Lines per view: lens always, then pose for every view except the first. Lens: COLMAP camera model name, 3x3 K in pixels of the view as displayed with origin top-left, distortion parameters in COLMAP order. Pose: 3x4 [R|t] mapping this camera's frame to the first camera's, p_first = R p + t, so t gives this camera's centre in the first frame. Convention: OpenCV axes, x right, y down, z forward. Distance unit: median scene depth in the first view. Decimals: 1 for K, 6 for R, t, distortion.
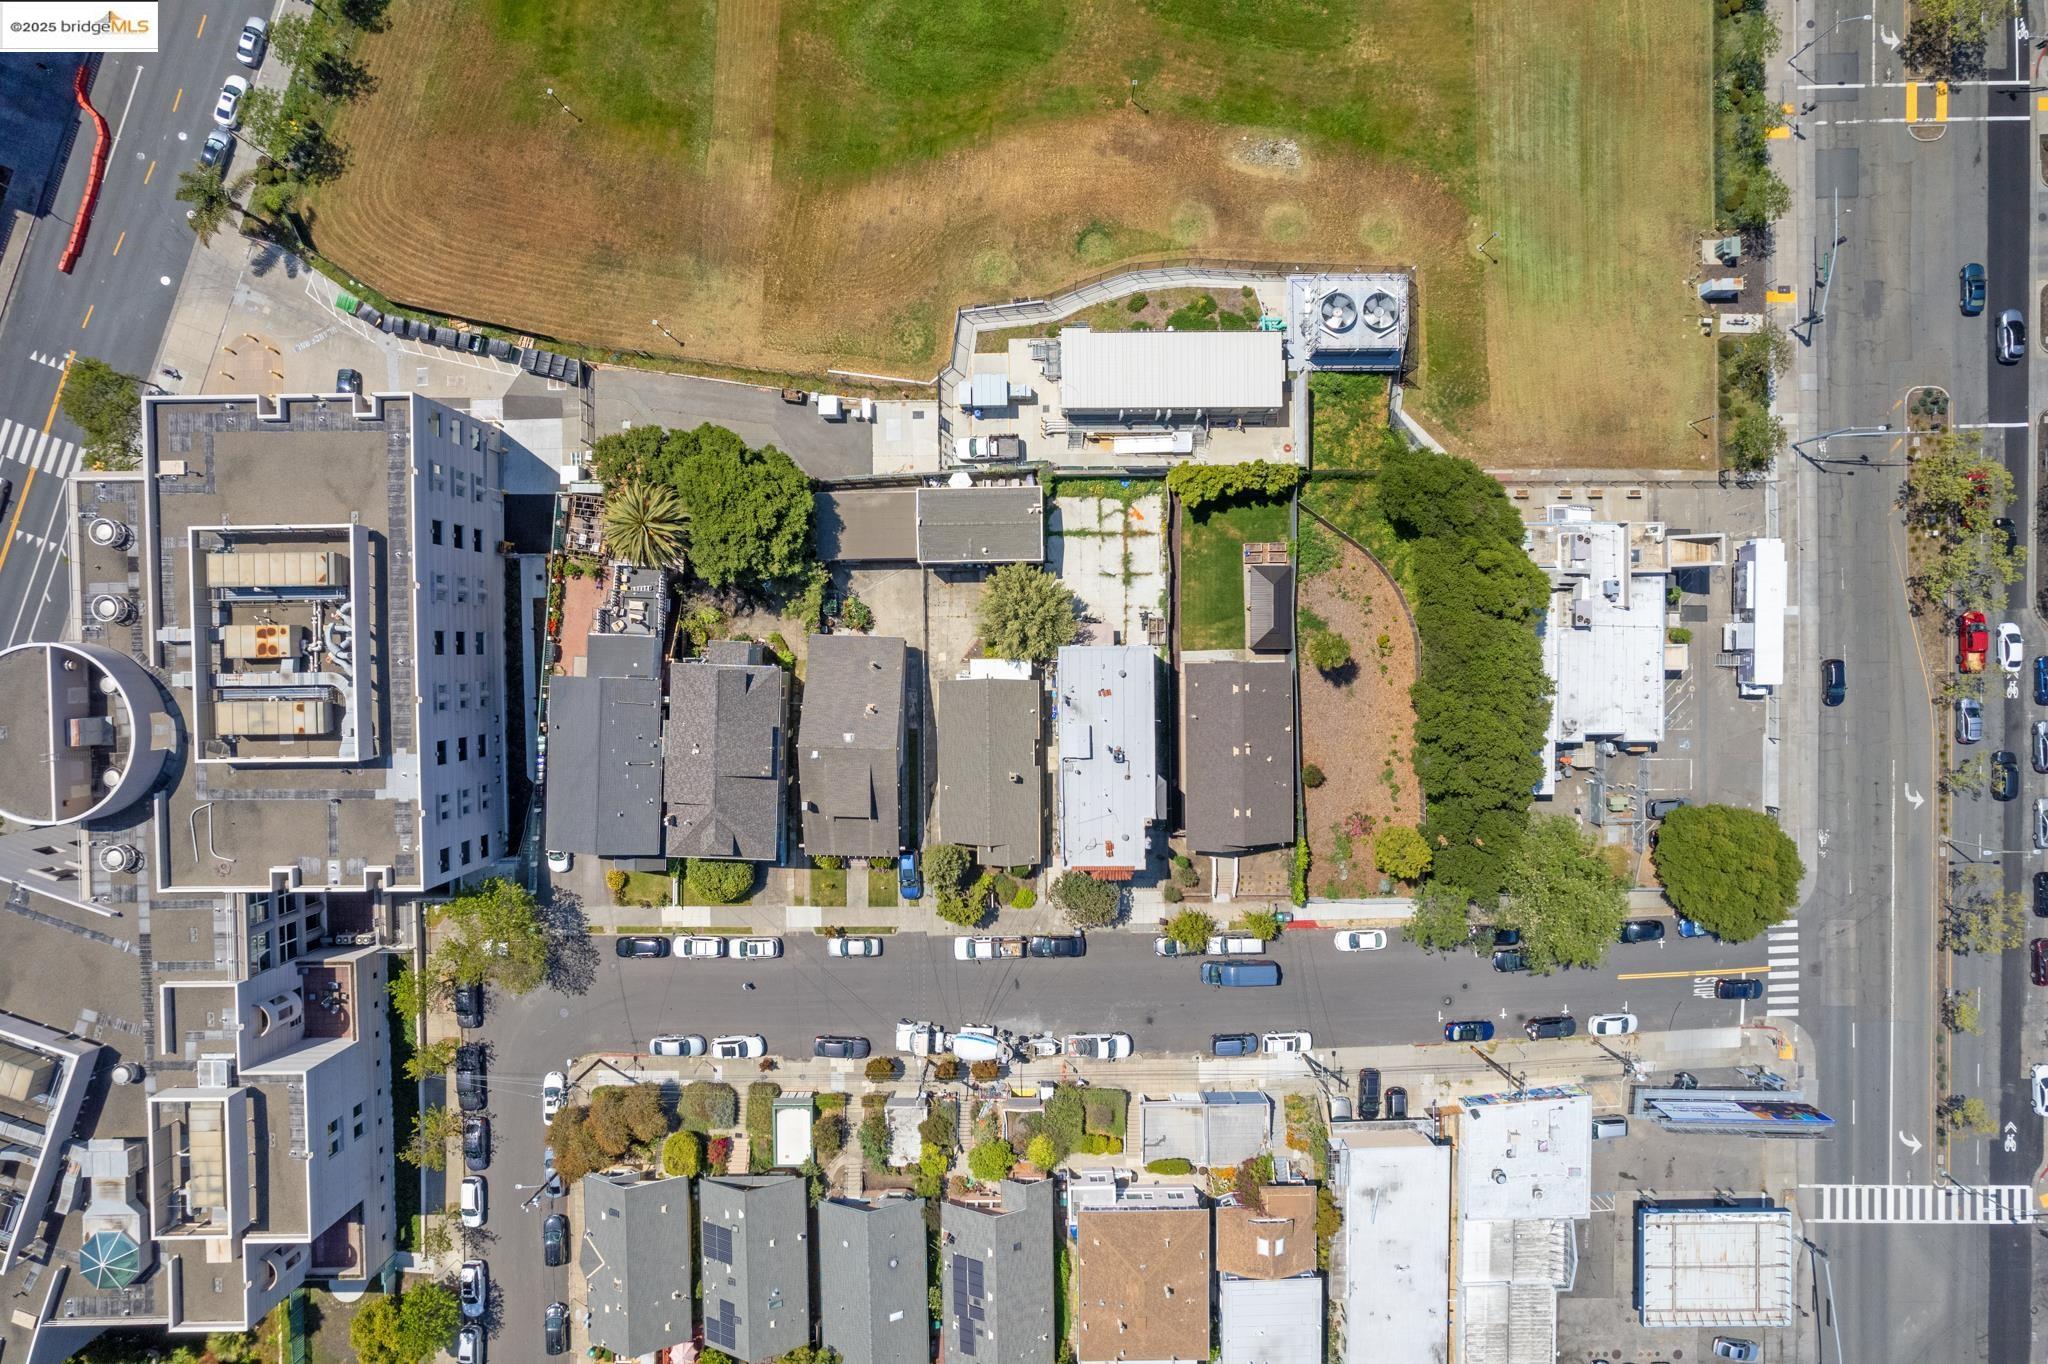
lens RADIAL K [[1282.6, 0, 1024.0], [0, 1282.6, 682.0], [0, 0, 1]] dist [-0.057939, 0.047341]
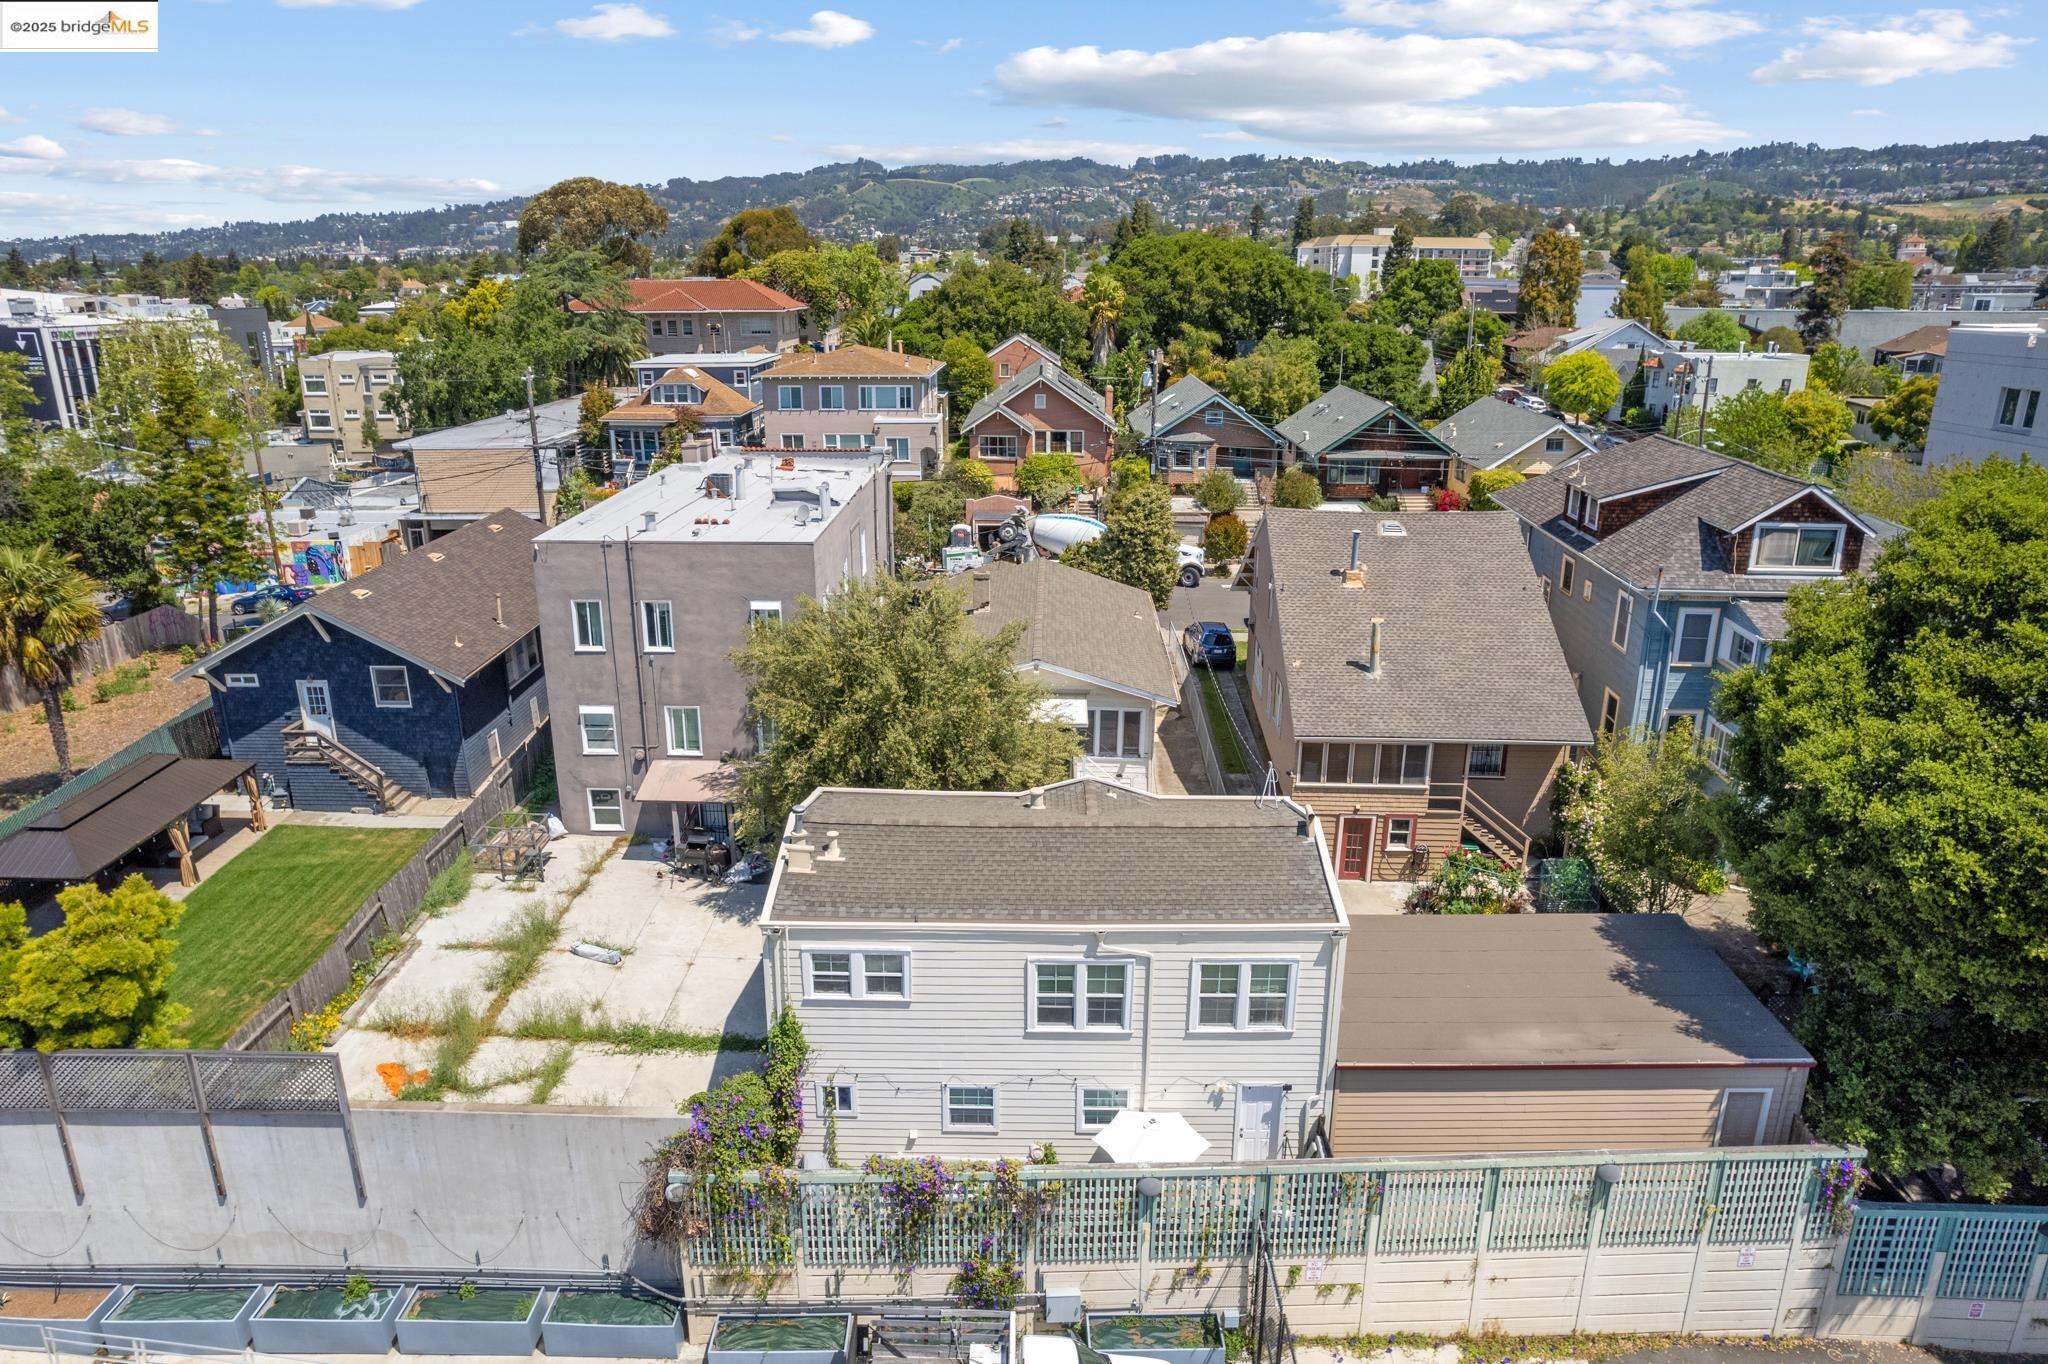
lens RADIAL K [[1282.6, 0, 1024.0], [0, 1282.6, 682.0], [0, 0, 1]] dist [-0.057939, 0.047341]
pose [[-0.999566, -0.010954, 0.027344, -0.033581], [0.029431, -0.332397, 0.942680, -0.323705], [-0.001237, 0.943076, 0.332575, 0.852887]]
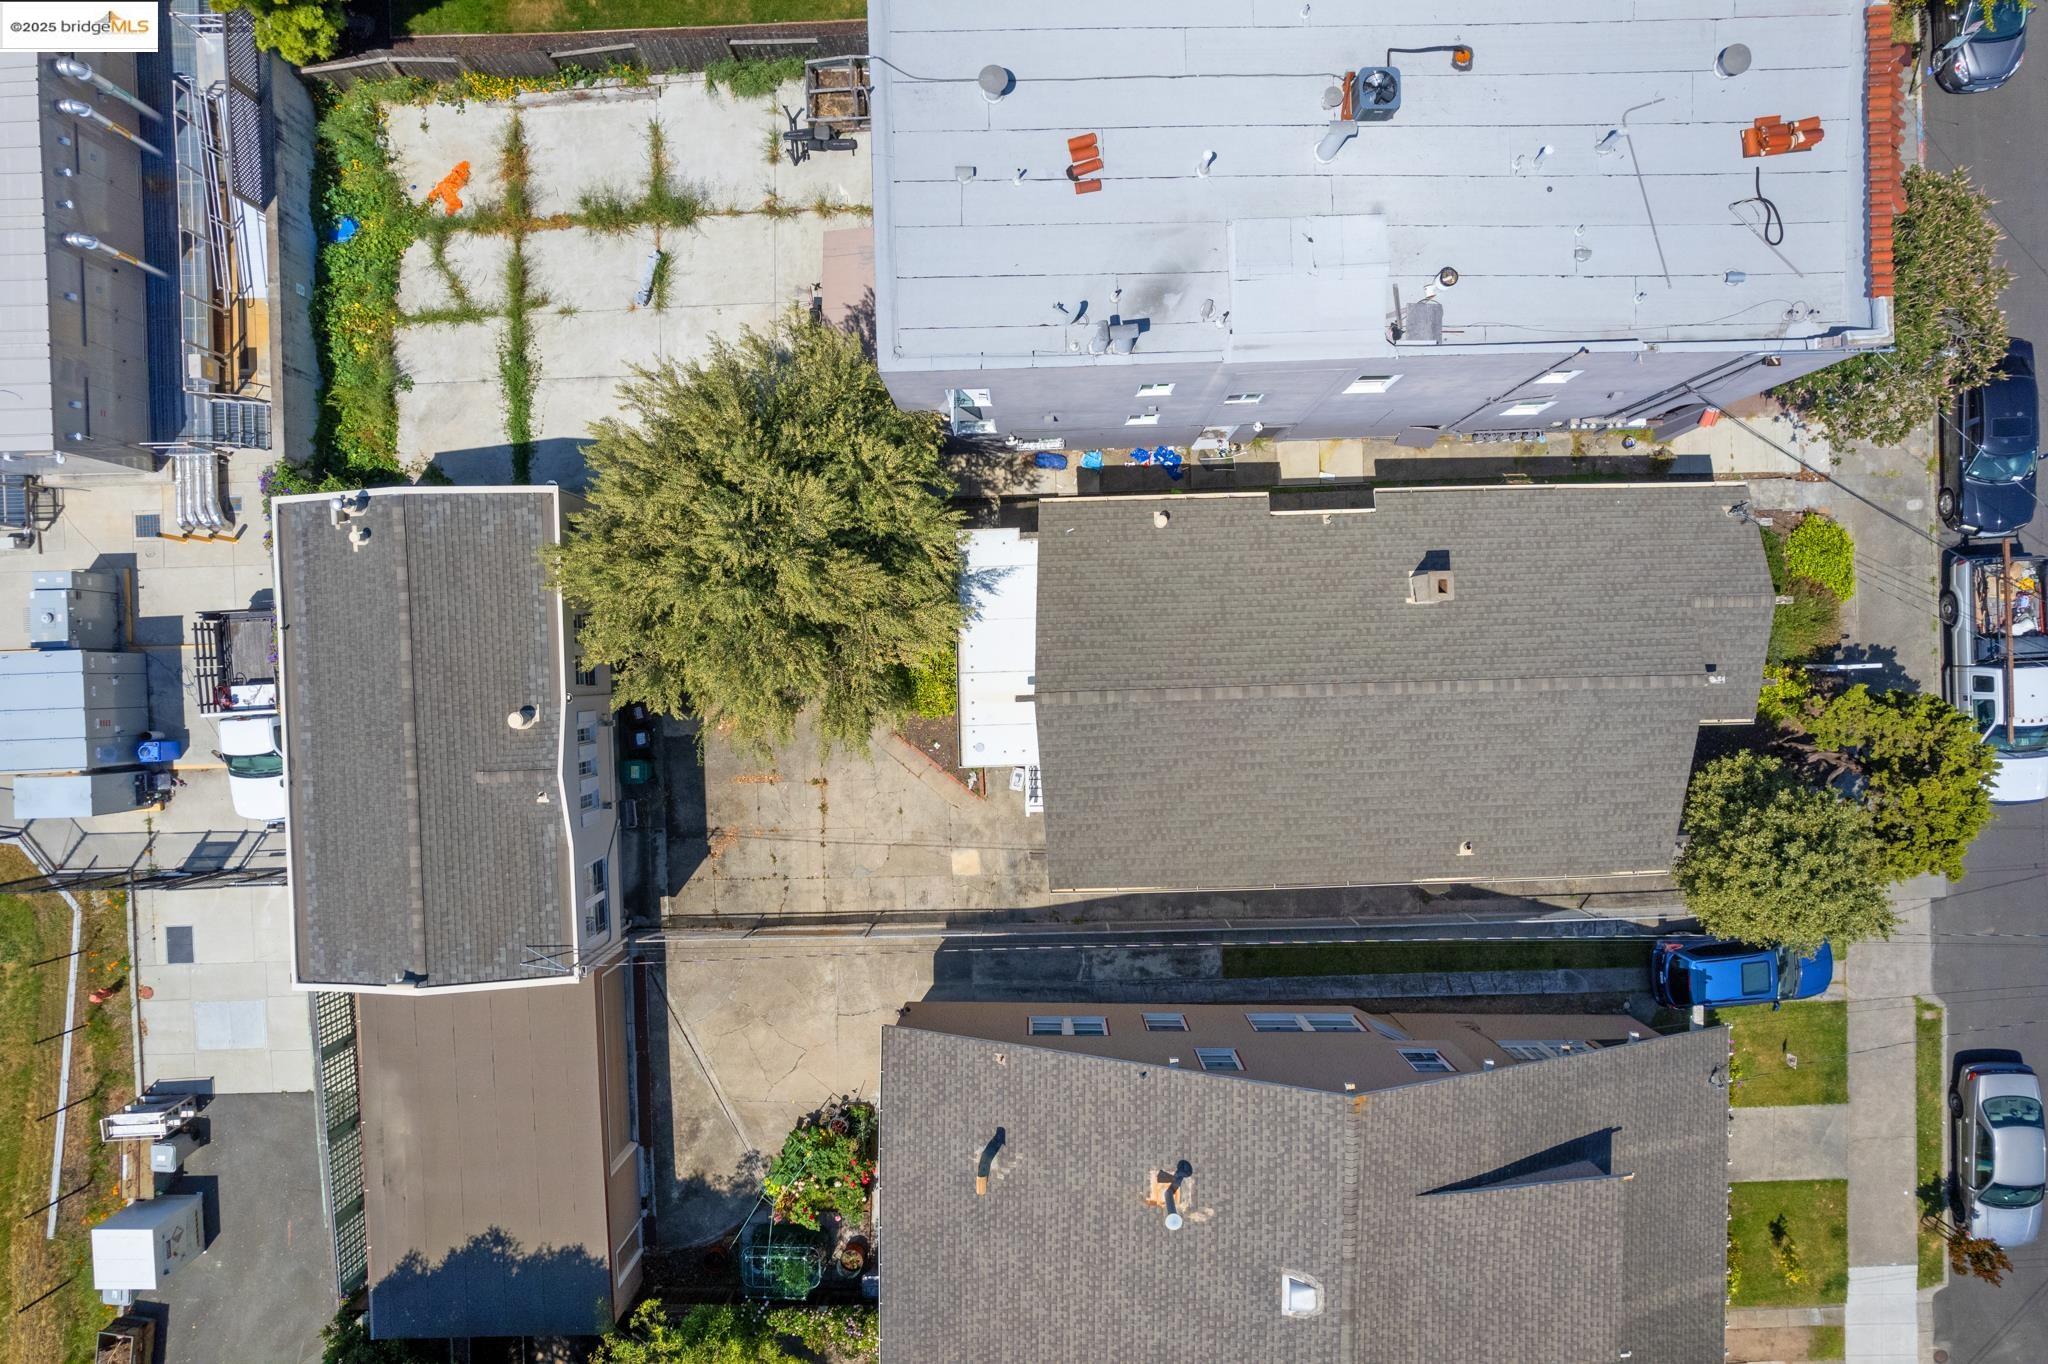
lens RADIAL K [[1282.6, 0, 1024.0], [0, 1282.6, 682.0], [0, 0, 1]] dist [-0.057939, 0.047341]
pose [[-0.020100, -0.999795, -0.002420, -0.023712], [0.999397, -0.020023, -0.028379, 0.002234], [0.028325, -0.002989, 0.999594, 0.722906]]
